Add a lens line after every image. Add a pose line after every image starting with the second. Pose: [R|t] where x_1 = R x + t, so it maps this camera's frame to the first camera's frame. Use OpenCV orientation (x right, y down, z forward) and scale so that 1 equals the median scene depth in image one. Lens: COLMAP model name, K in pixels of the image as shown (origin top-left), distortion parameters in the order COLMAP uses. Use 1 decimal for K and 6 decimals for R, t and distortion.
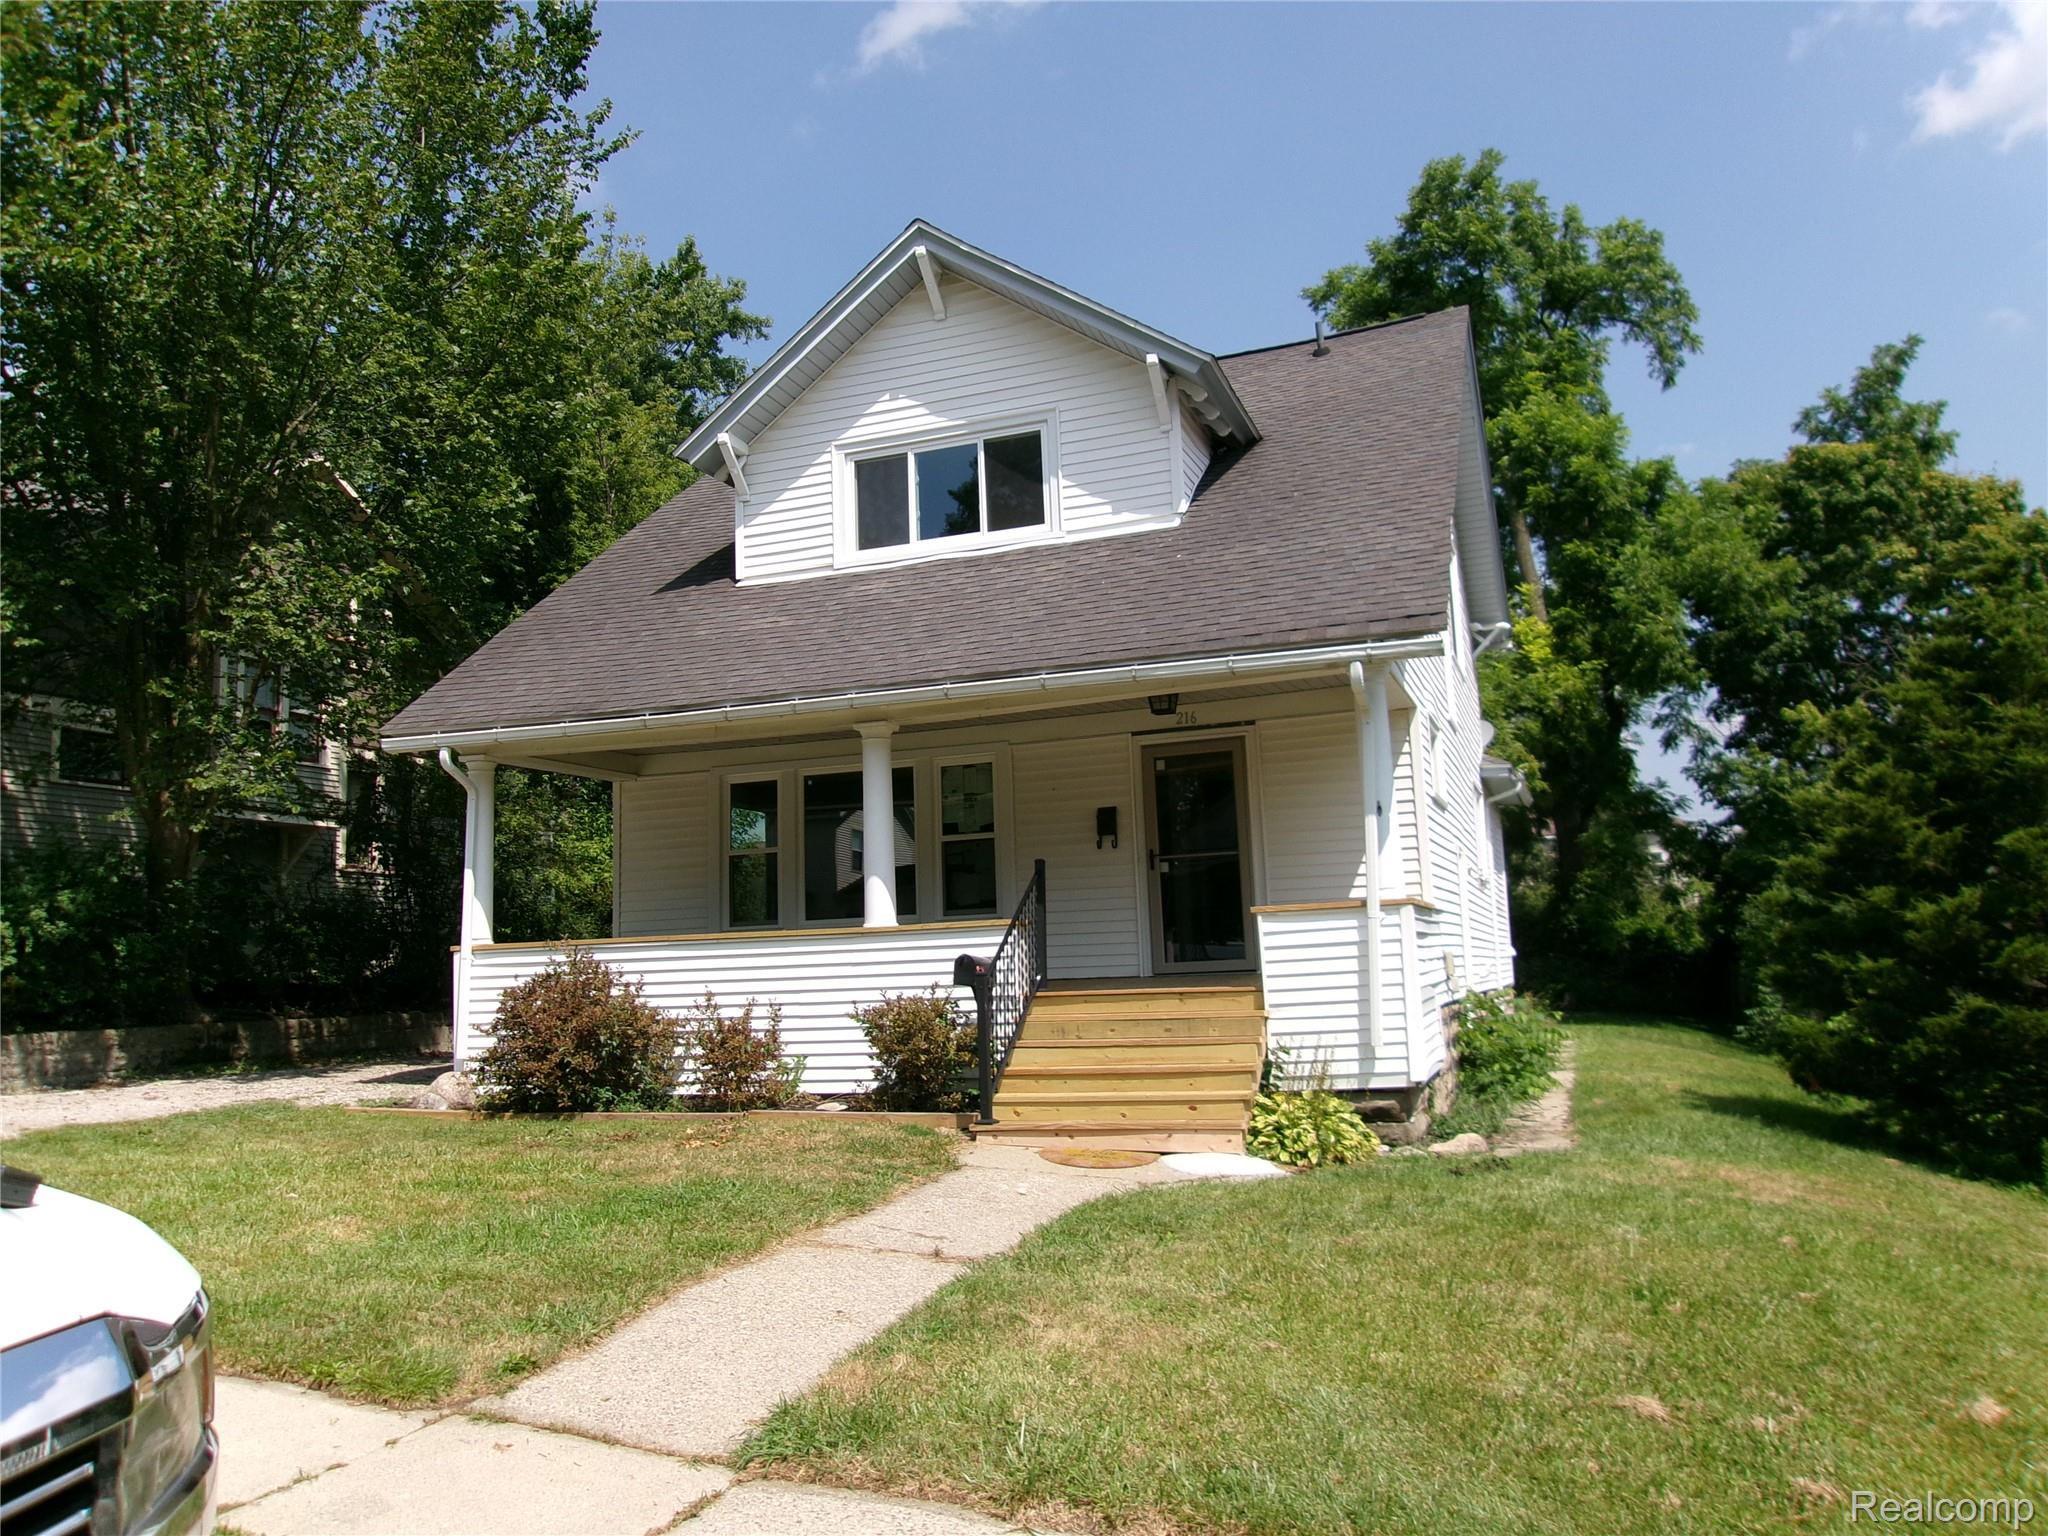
lens RADIAL K [[1575.7, 0, 1024.0], [0, 1575.7, 768.0], [0, 0, 1]] dist [-0.013589, 0.000007]
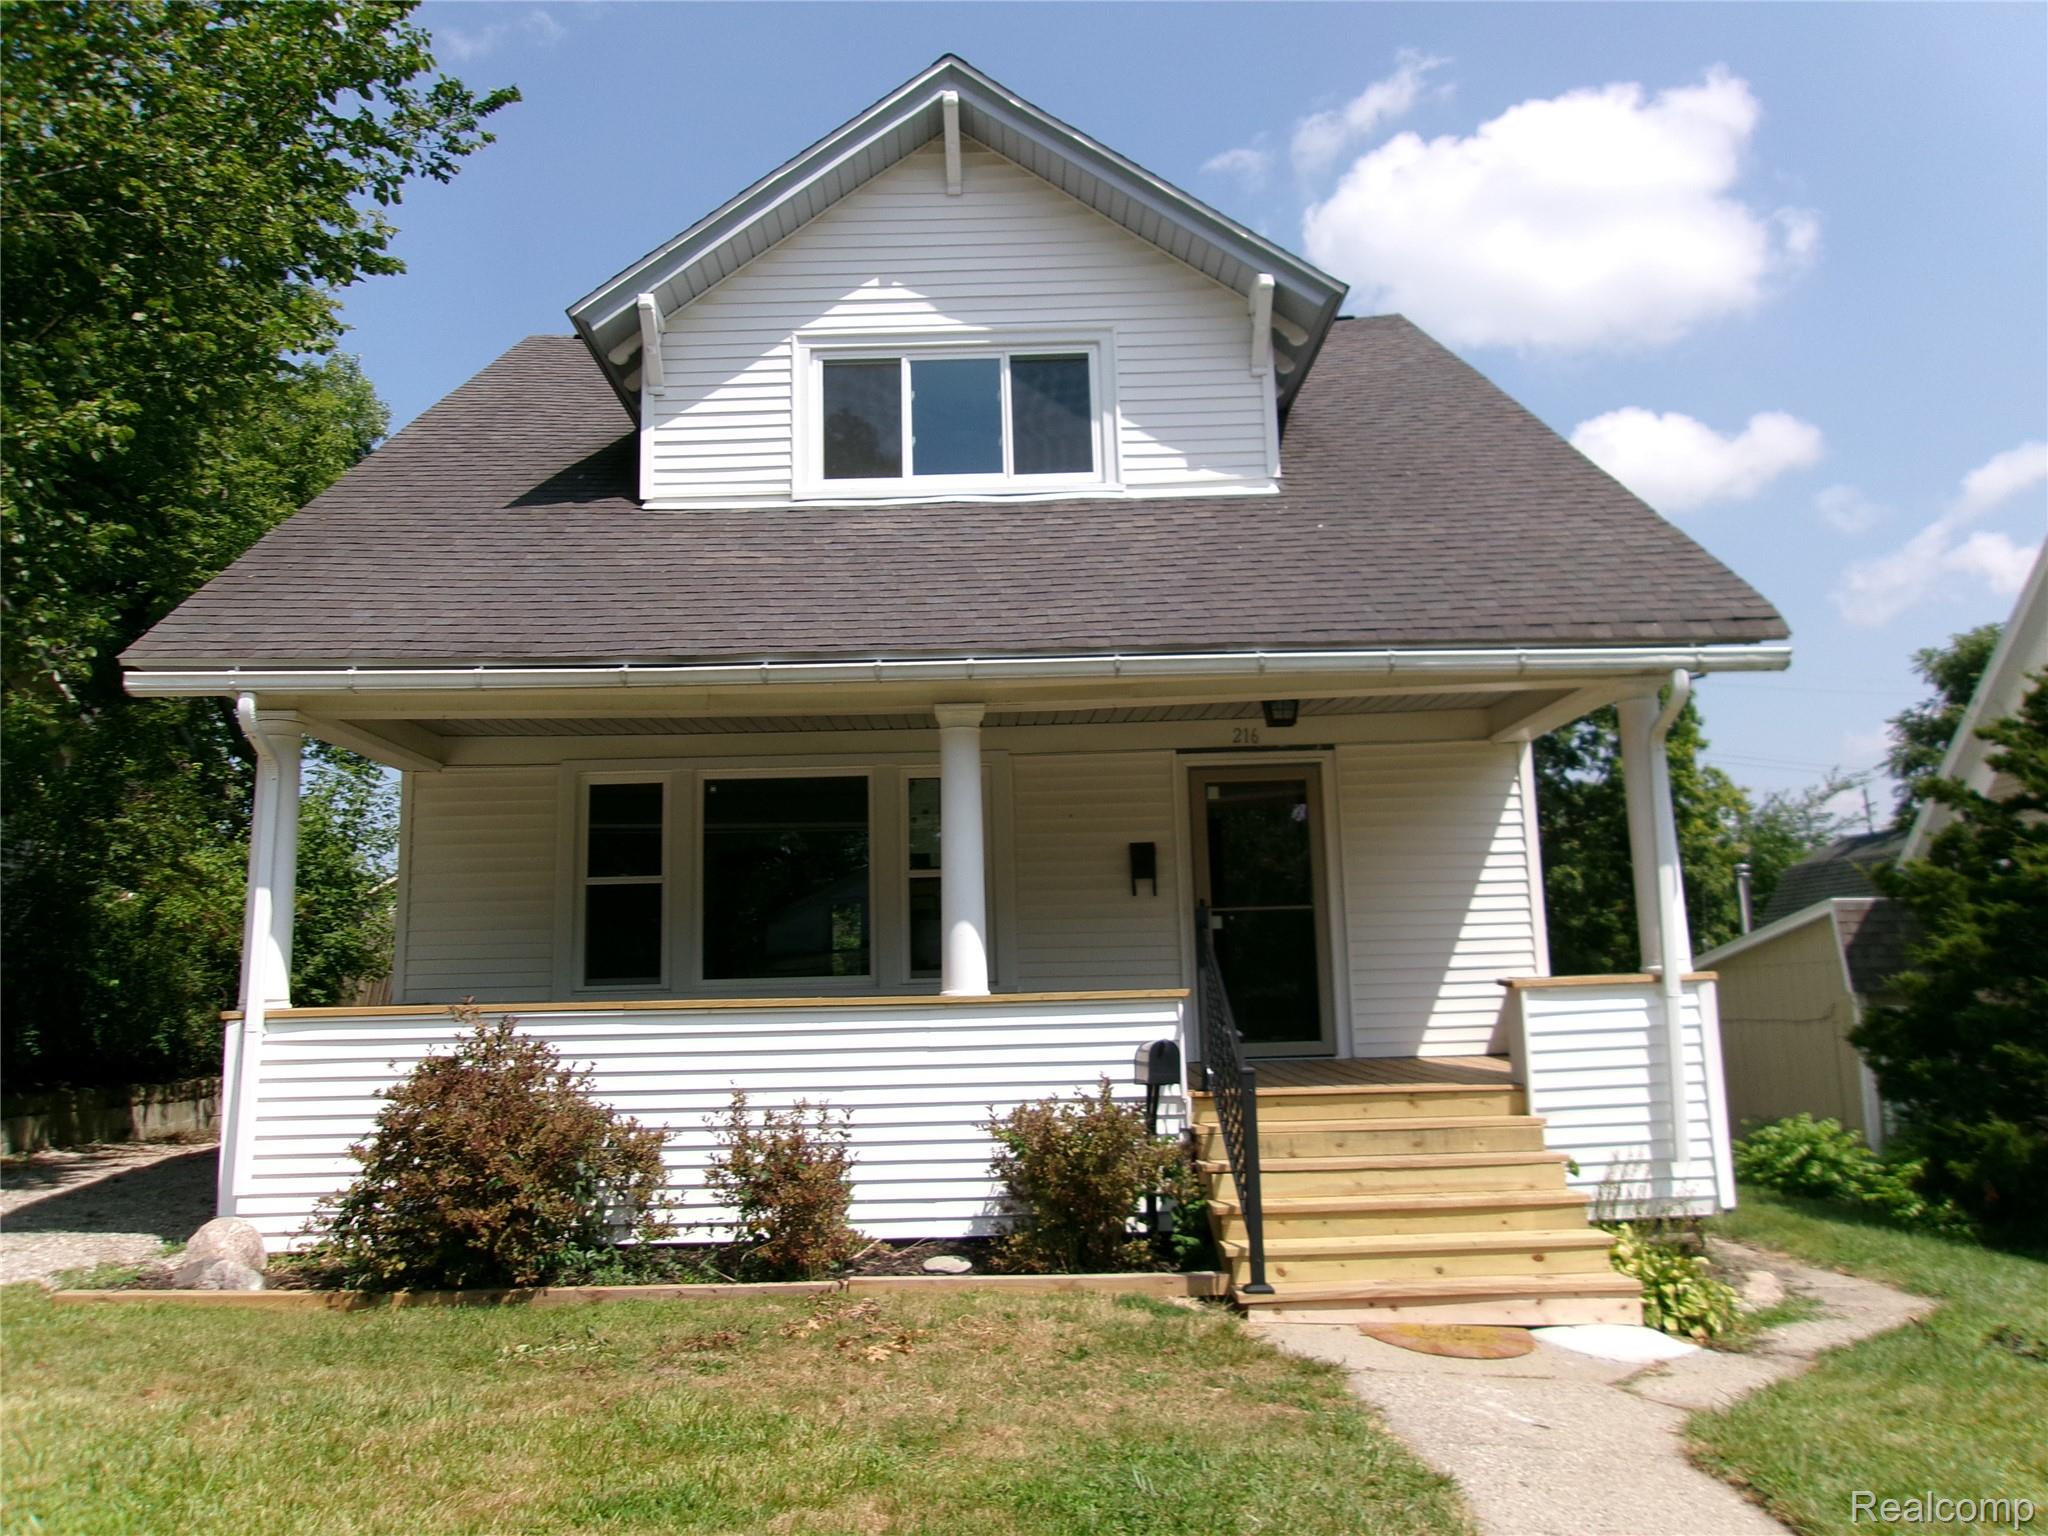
lens RADIAL K [[1575.7, 0, 1024.0], [0, 1575.7, 768.0], [0, 0, 1]] dist [-0.013589, 0.000007]
pose [[0.937780, 0.067762, 0.340553, -0.274738], [-0.055848, 0.997439, -0.044680, 0.026660], [-0.342708, 0.022881, 0.939163, 0.290006]]
